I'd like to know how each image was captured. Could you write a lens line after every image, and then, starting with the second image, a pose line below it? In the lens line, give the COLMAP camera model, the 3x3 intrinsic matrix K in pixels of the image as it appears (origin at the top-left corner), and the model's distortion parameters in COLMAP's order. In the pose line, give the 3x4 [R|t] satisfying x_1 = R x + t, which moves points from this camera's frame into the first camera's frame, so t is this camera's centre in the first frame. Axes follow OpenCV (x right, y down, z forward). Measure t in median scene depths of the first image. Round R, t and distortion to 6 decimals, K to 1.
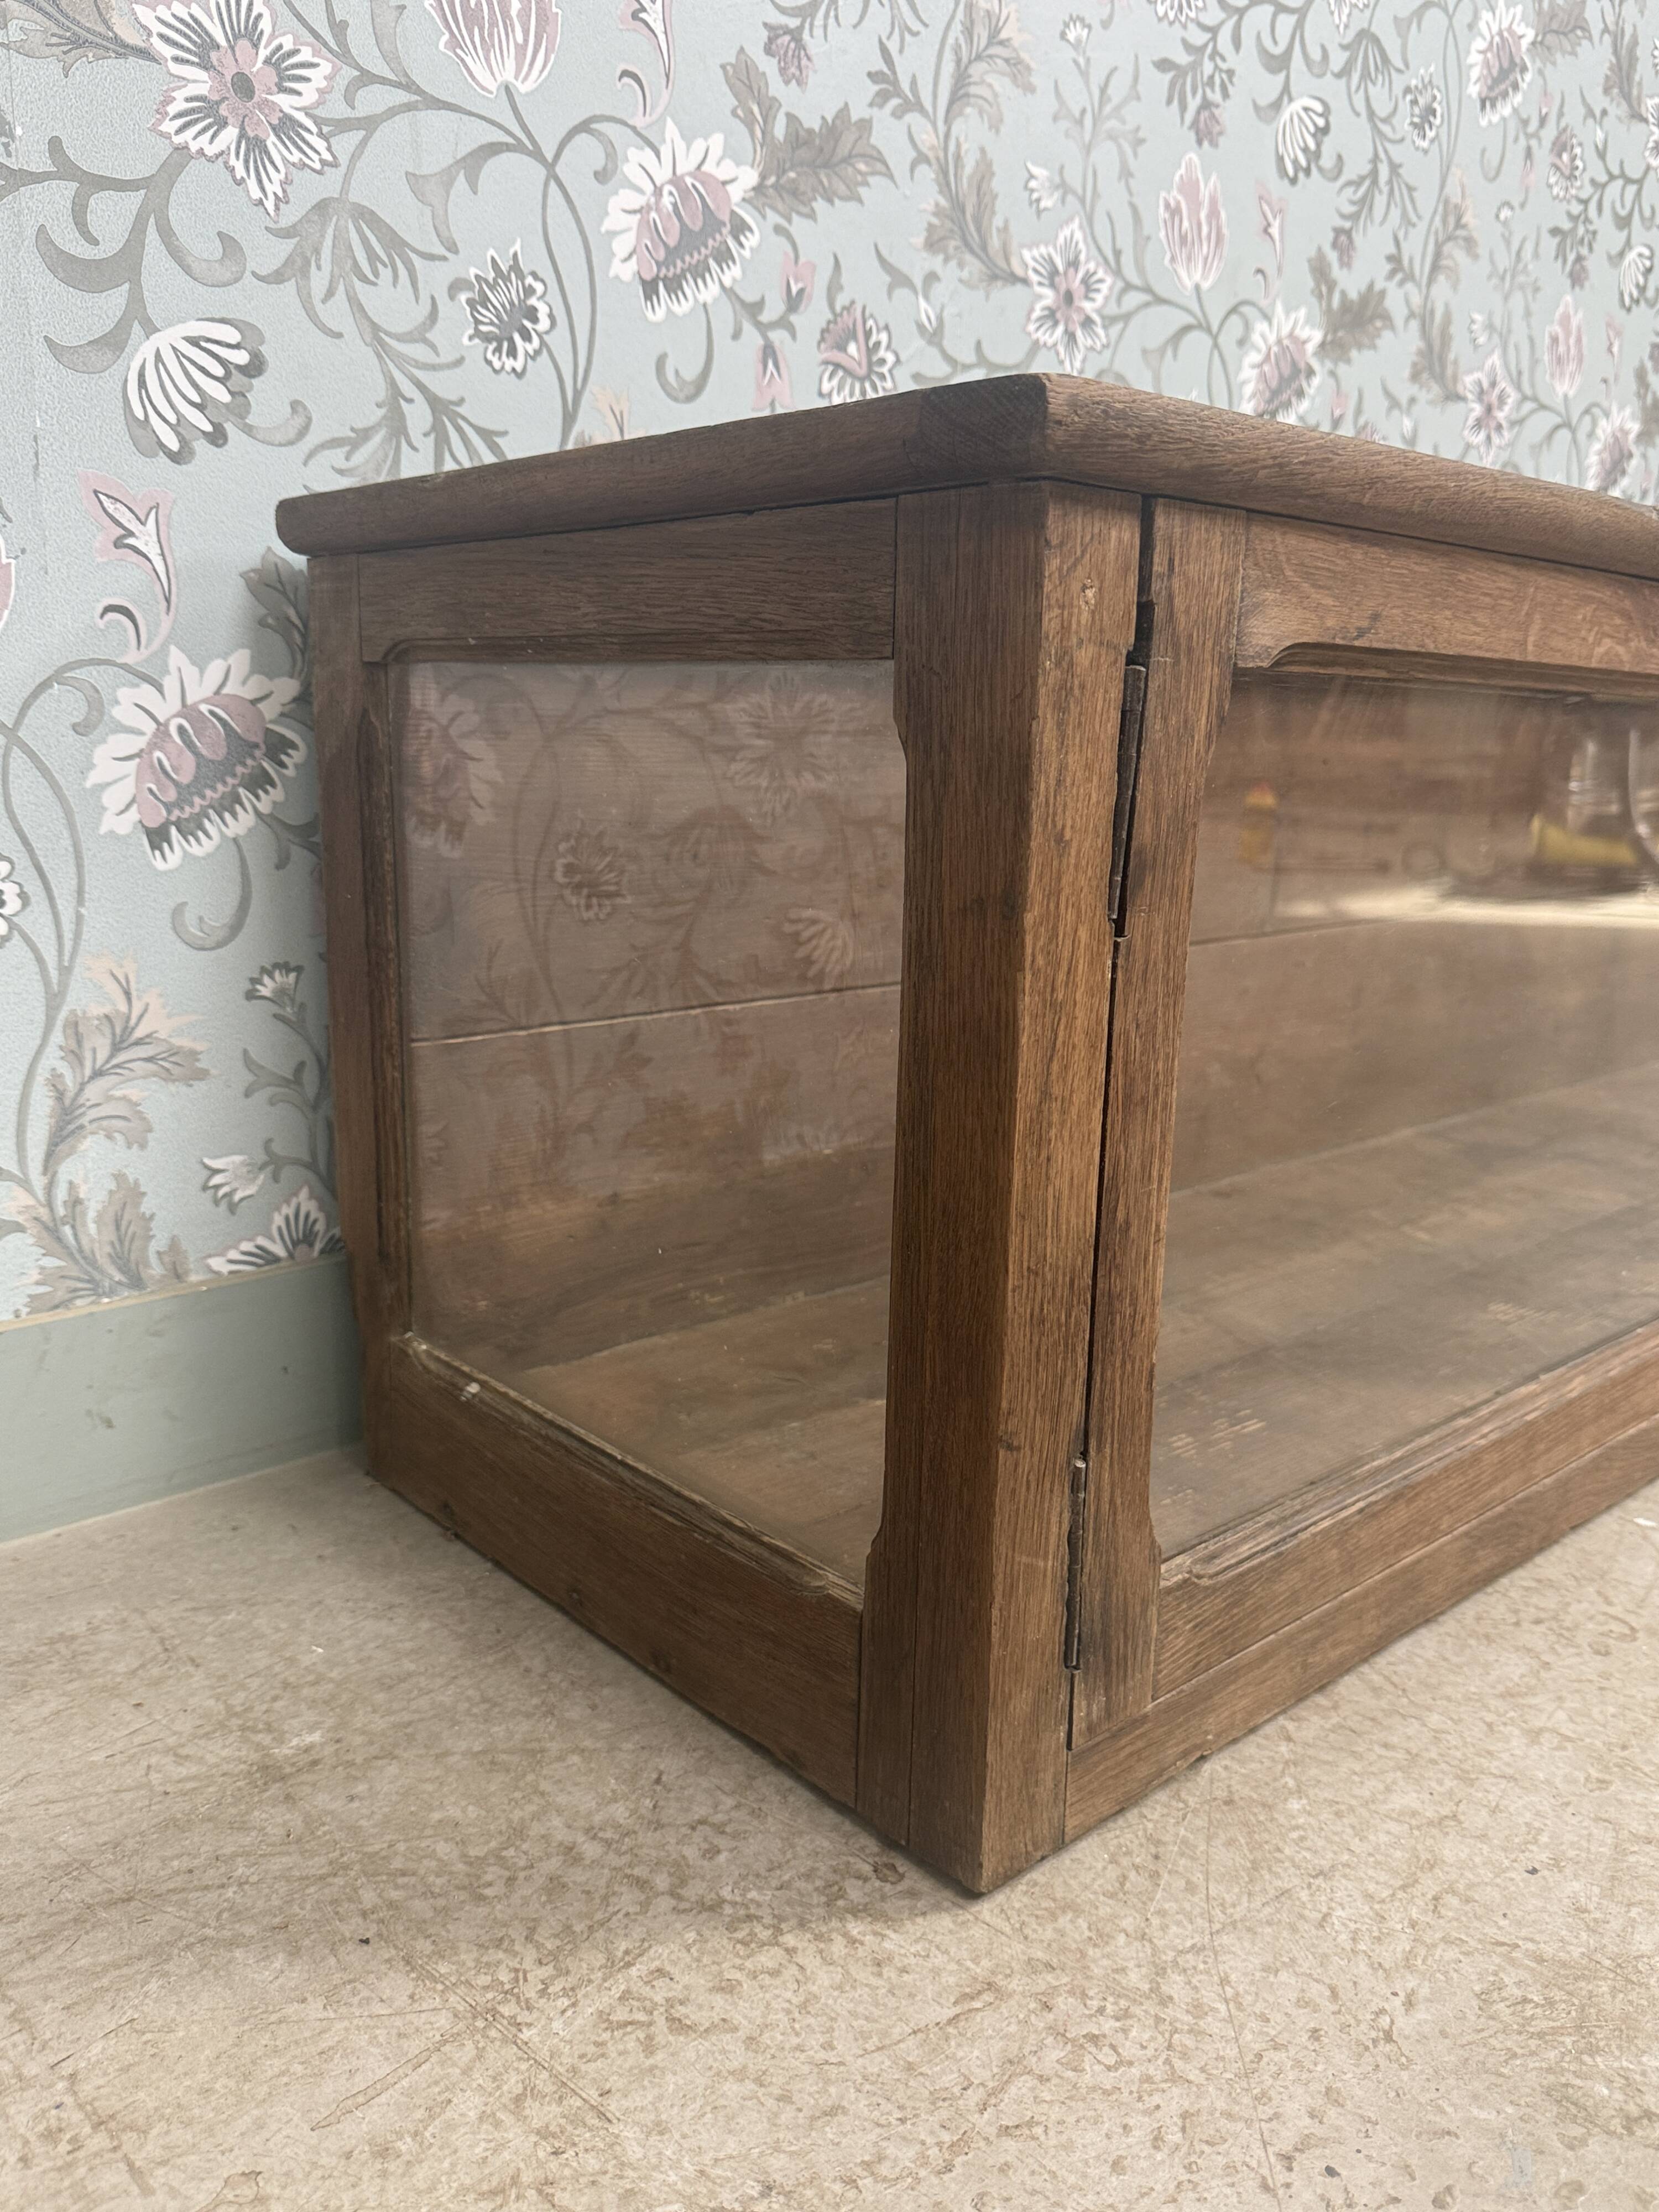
lens RADIAL K [[1709.4, 0, 824.7], [0, 1709.4, 1122.3], [0, 0, 1]] dist [-0.015227, -0.006243]
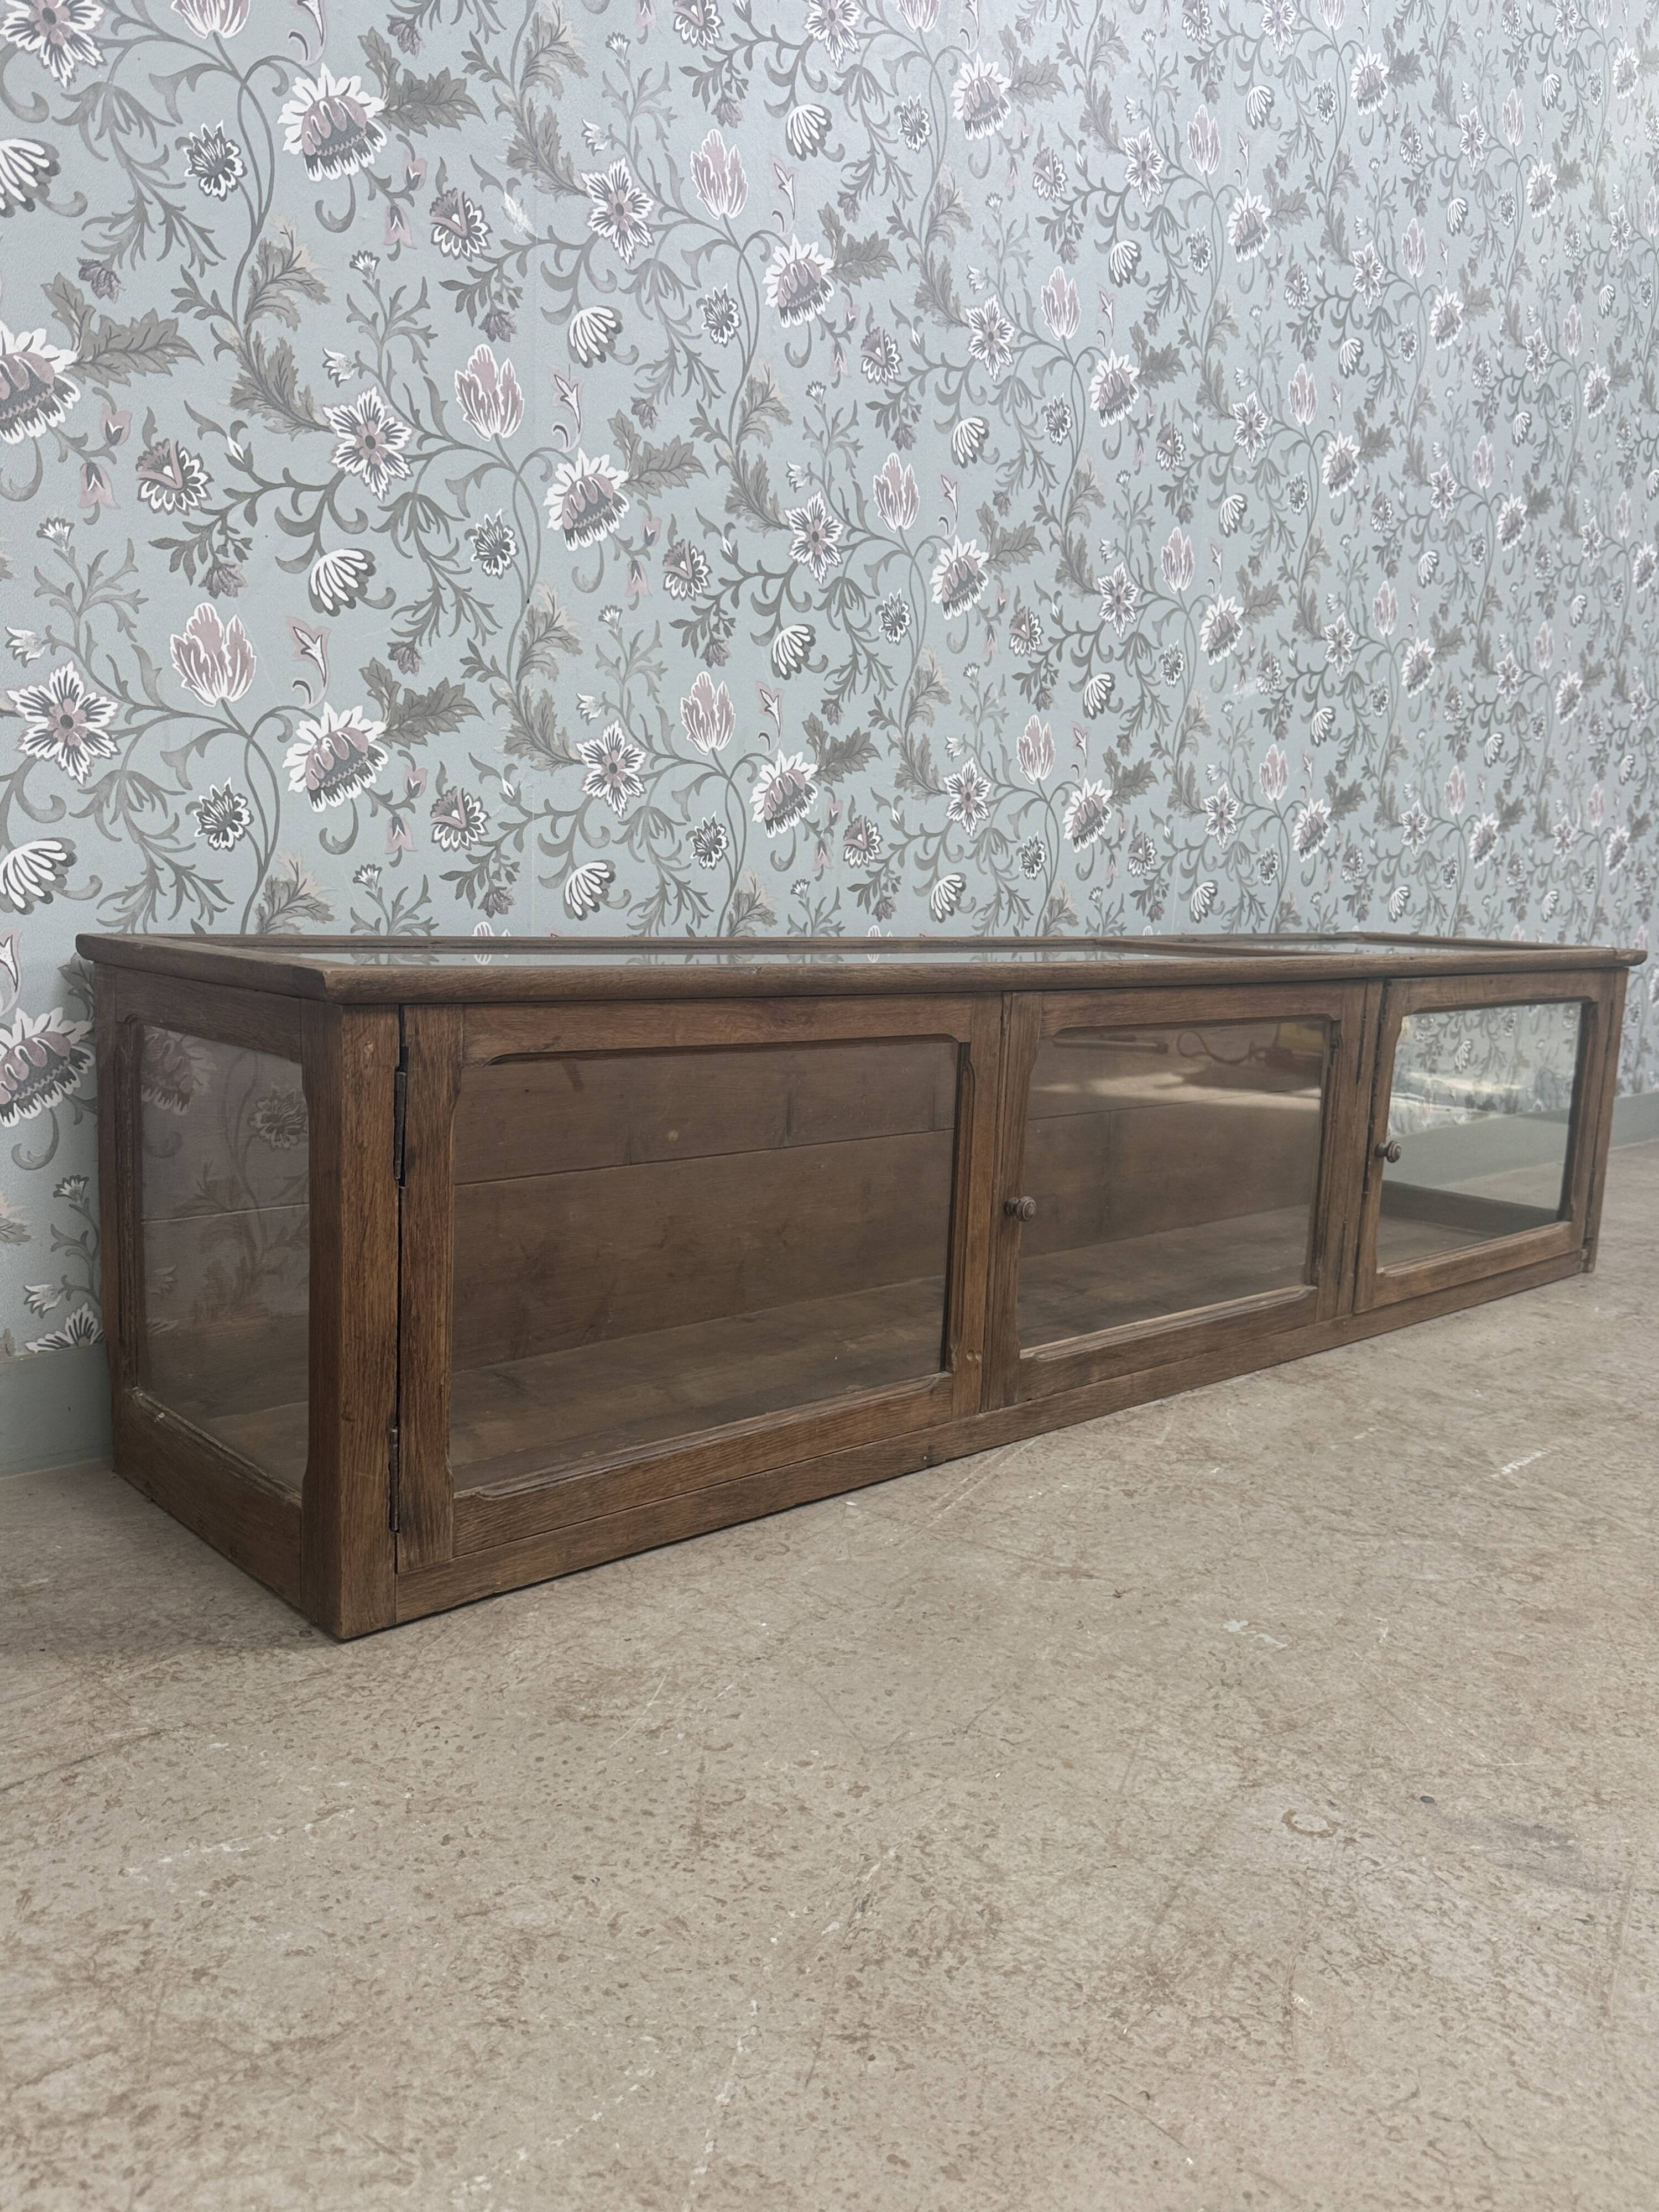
lens RADIAL K [[1654.7, 0, 820.9], [0, 1654.7, 1117.8], [0, 0, 1]] dist [0.168283, -0.411557]
pose [[0.999887, 0.012776, 0.007881, 0.441188], [-0.011998, 0.995693, -0.091929, -0.002171], [-0.009021, 0.091824, 0.995734, -0.757649]]
